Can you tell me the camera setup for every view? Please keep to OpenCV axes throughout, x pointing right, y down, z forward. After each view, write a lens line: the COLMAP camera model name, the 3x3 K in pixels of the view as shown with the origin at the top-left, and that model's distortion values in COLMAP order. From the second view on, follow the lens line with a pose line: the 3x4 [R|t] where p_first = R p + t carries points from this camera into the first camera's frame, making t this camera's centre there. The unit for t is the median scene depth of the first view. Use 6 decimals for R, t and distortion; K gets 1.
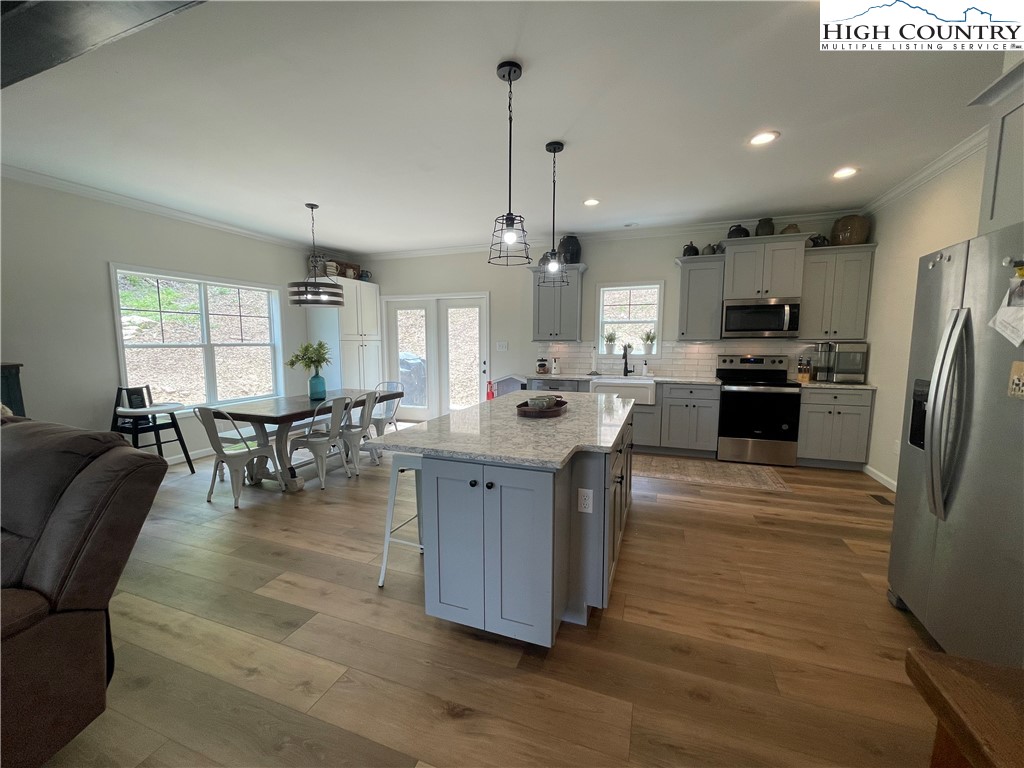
lens RADIAL K [[411.9, 0, 509.8], [0, 411.9, 386.8], [0, 0, 1]] dist [-0.001928, -0.000180]
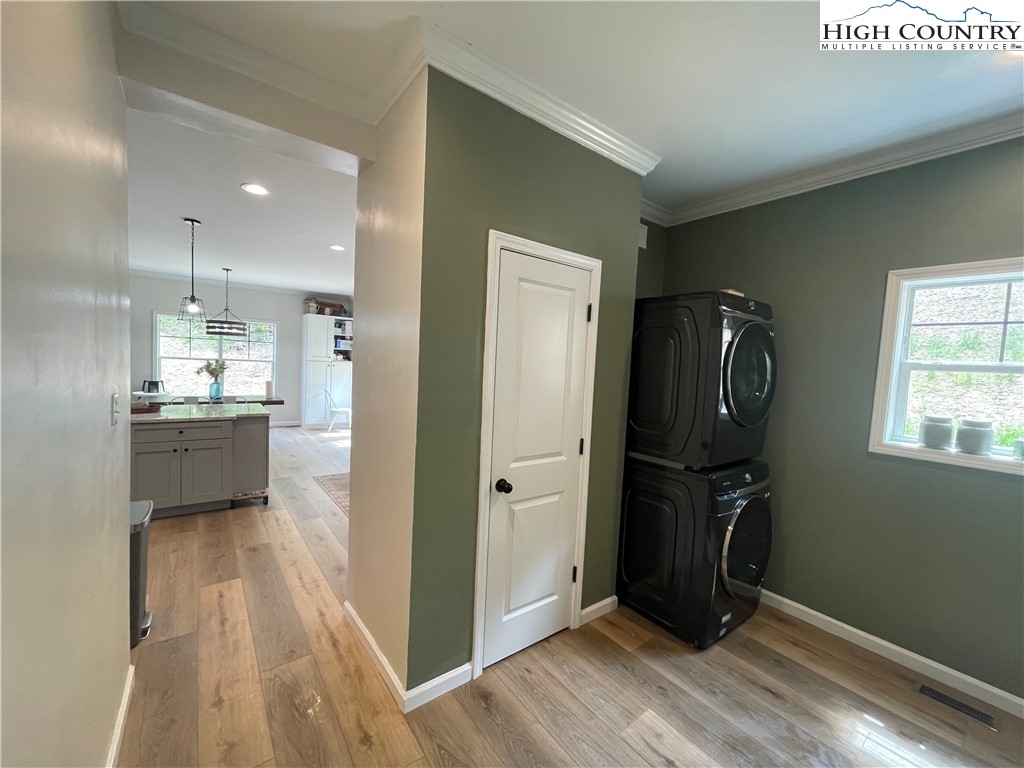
lens RADIAL K [[411.9, 0, 508.7], [0, 411.9, 381.9], [0, 0, 1]] dist [-0.001928, -0.000180]
pose [[0.841435, 0.068616, -0.535984, 1.152793], [-0.108464, 0.993164, -0.043133, -0.075250], [0.529361, 0.094429, 0.843126, 0.294741]]
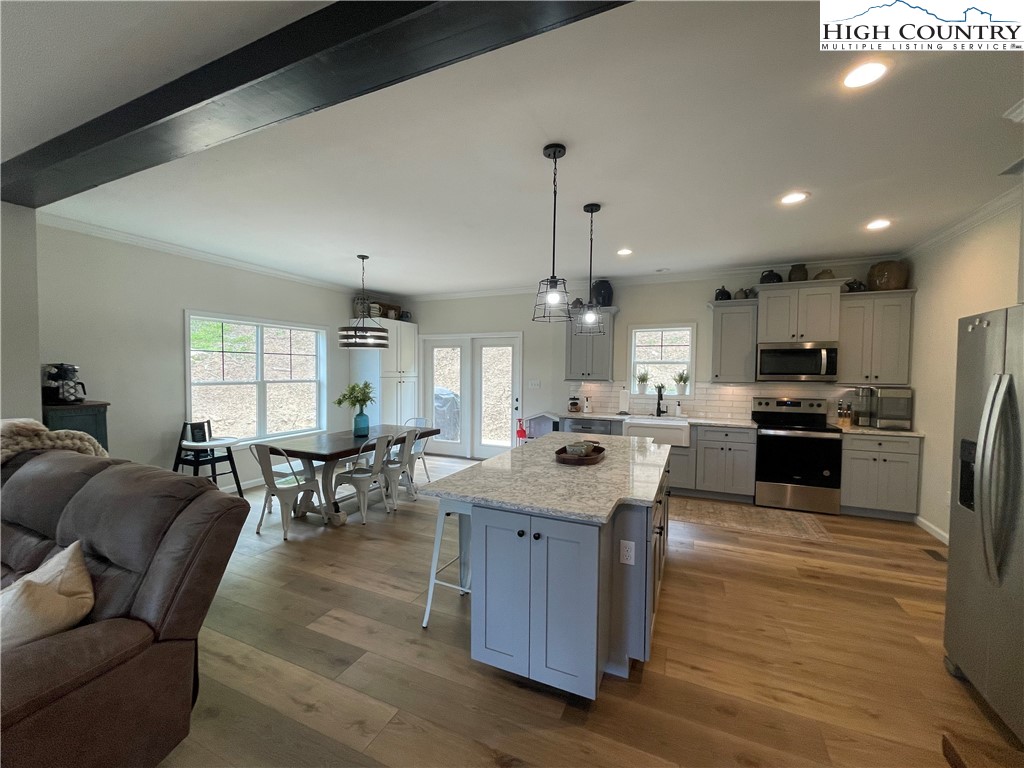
lens RADIAL K [[411.9, 0, 509.6], [0, 411.9, 386.8], [0, 0, 1]] dist [-0.001928, -0.000180]
pose [[0.997906, 0.011017, -0.063733, -0.020789], [-0.015592, 0.997301, -0.071741, -0.024494], [0.062770, 0.072585, 0.995385, -0.031832]]
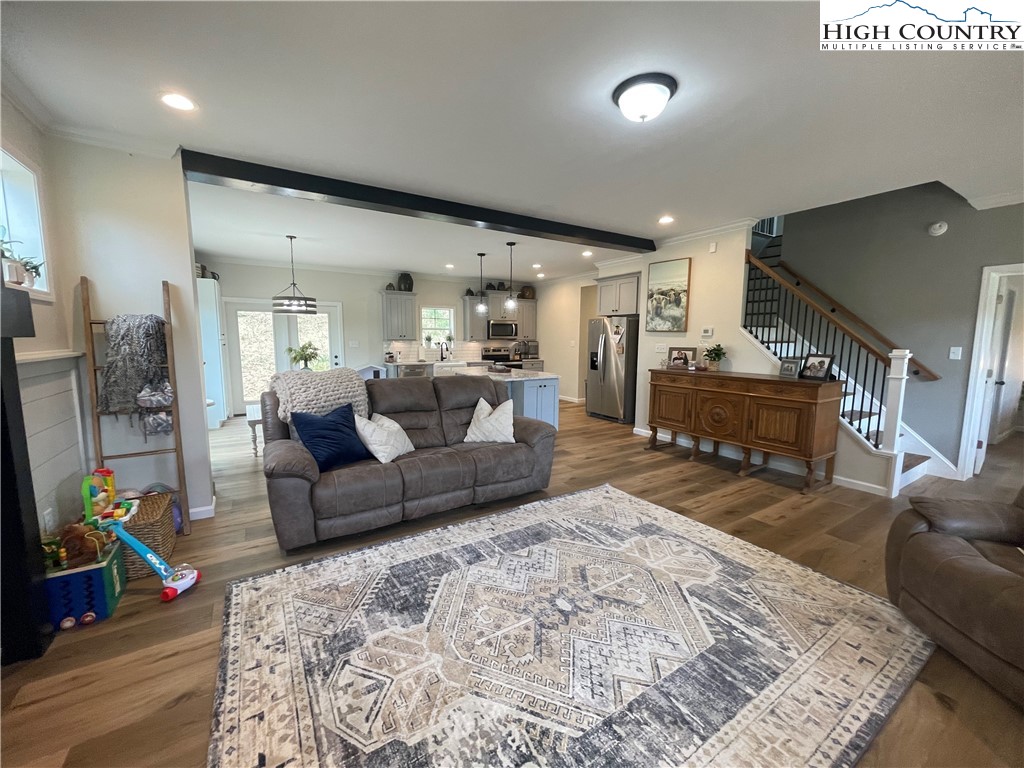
lens RADIAL K [[411.9, 0, 511.2], [0, 411.9, 388.8], [0, 0, 1]] dist [-0.001928, -0.000180]
pose [[0.606178, -0.094332, 0.789715, -1.064699], [0.083321, 0.995009, 0.054897, 0.021113], [-0.790952, 0.032522, 0.611013, -0.306669]]
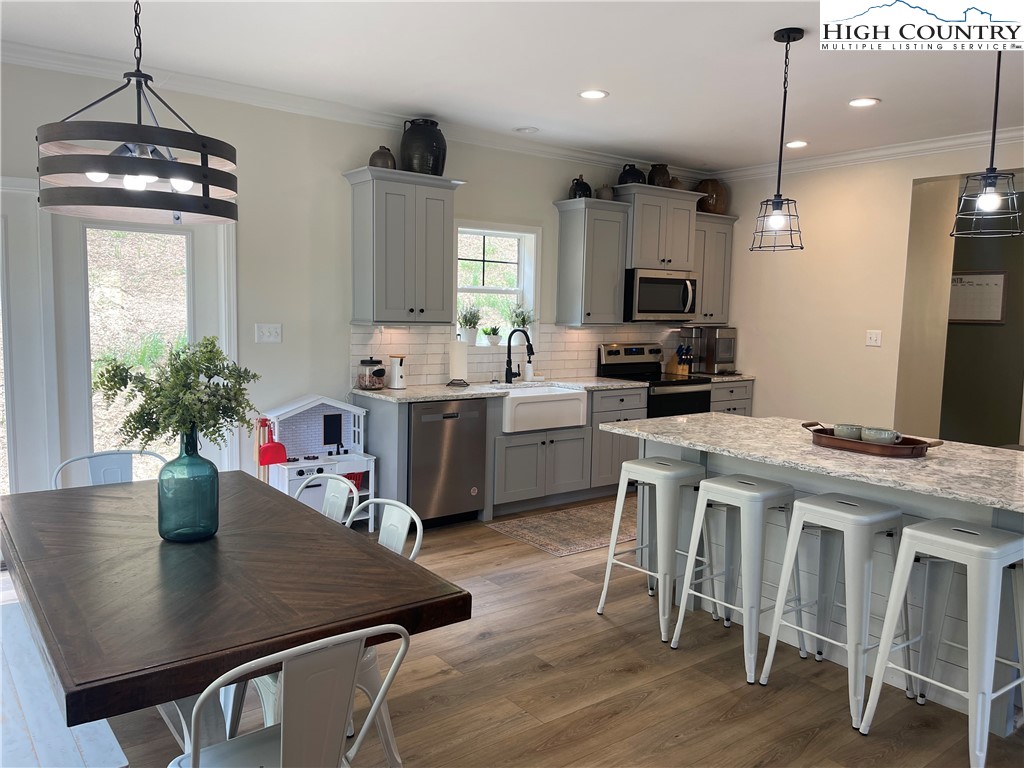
lens RADIAL K [[774.9, 0, 508.6], [0, 774.9, 385.3], [0, 0, 1]] dist [0.039957, -0.035694]
pose [[0.532481, -0.072120, 0.843364, -0.772940], [0.072029, 0.996610, 0.039747, -0.079609], [-0.843372, 0.039582, 0.535871, 0.484522]]
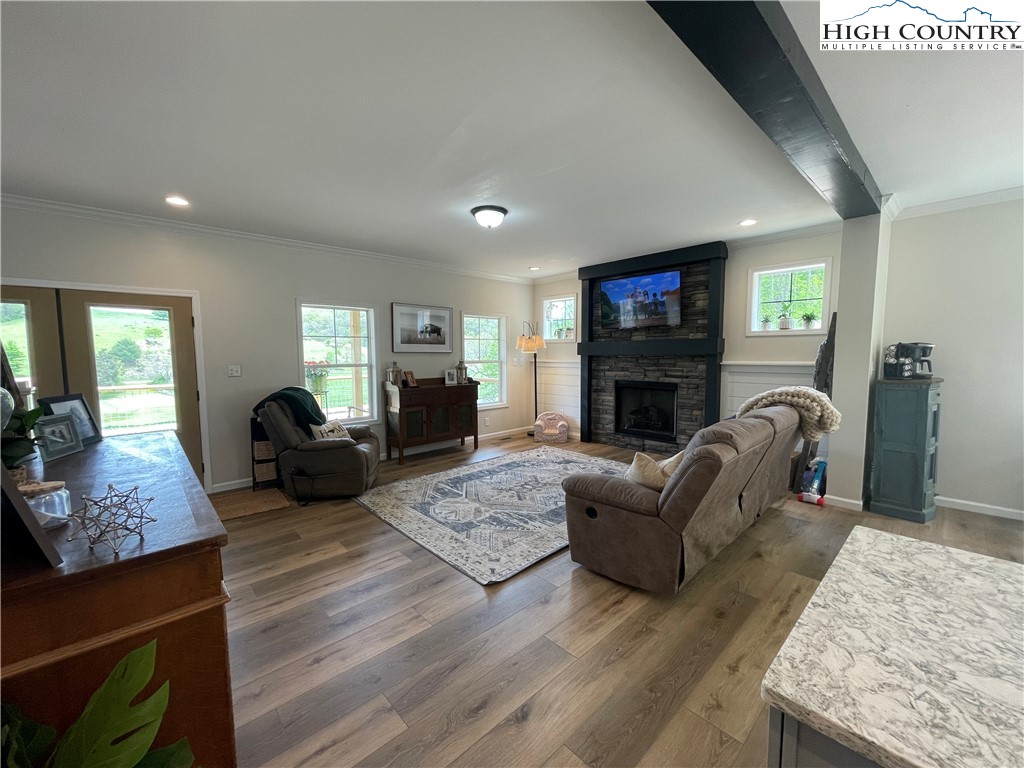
lens RADIAL K [[411.9, 0, 510.9], [0, 411.9, 387.4], [0, 0, 1]] dist [-0.001928, -0.000180]
pose [[-0.454526, 0.081089, -0.887035, 0.214871], [-0.087685, 0.986937, 0.135152, -0.059067], [0.886407, 0.139210, -0.441479, 0.319161]]
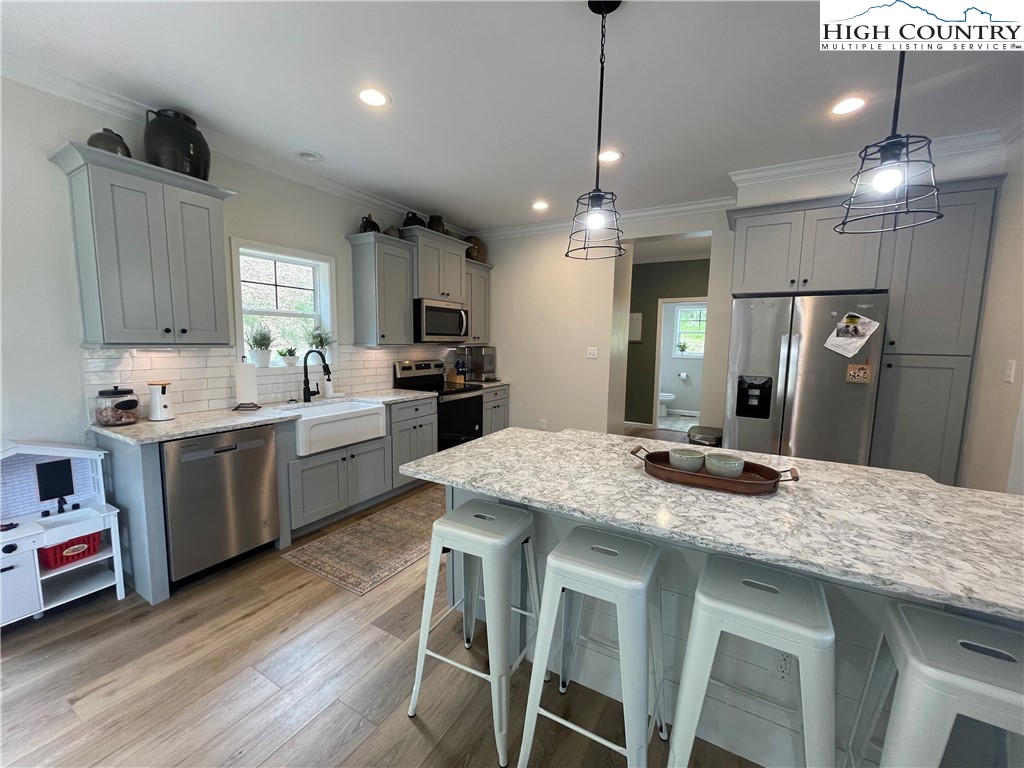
lens RADIAL K [[411.9, 0, 511.1], [0, 411.9, 387.1], [0, 0, 1]] dist [-0.001928, -0.000180]
pose [[0.168608, -0.106879, 0.979872, -0.323778], [0.094120, 0.991307, 0.091931, -0.090435], [-0.981179, 0.076726, 0.177201, 0.697670]]
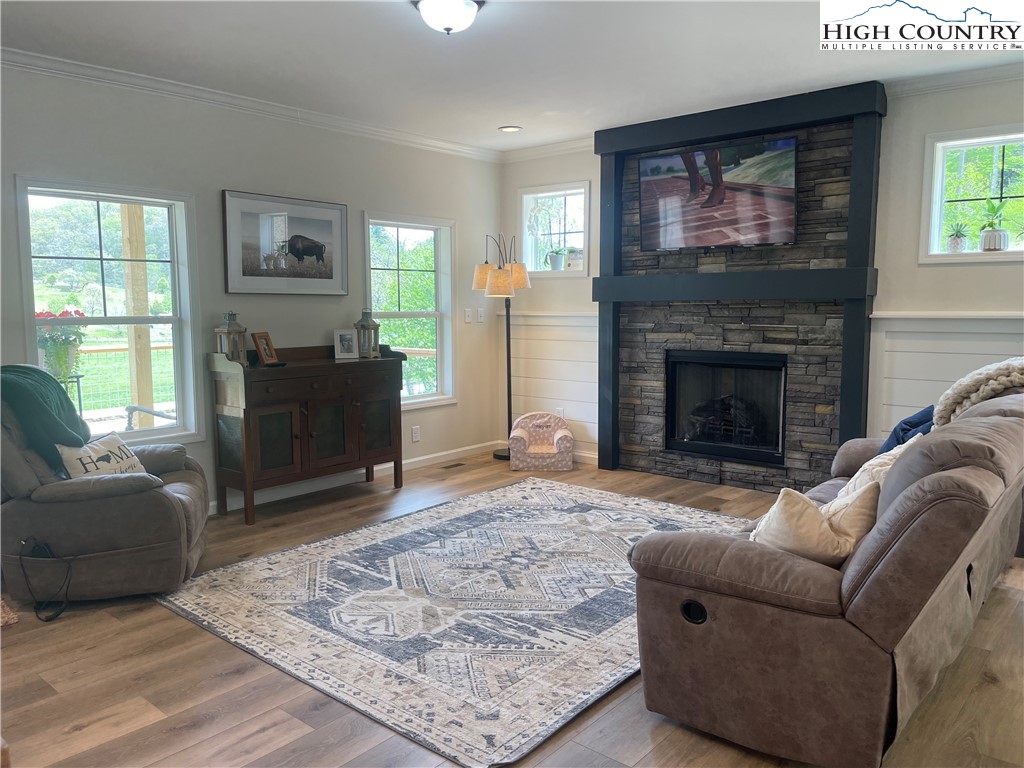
lens RADIAL K [[774.9, 0, 513.1], [0, 774.9, 385.9], [0, 0, 1]] dist [0.039957, -0.035694]
pose [[-0.349457, 0.105296, -0.931017, 0.194275], [-0.095409, 0.984501, 0.147156, -0.038841], [0.932082, 0.140252, -0.333995, 0.229146]]
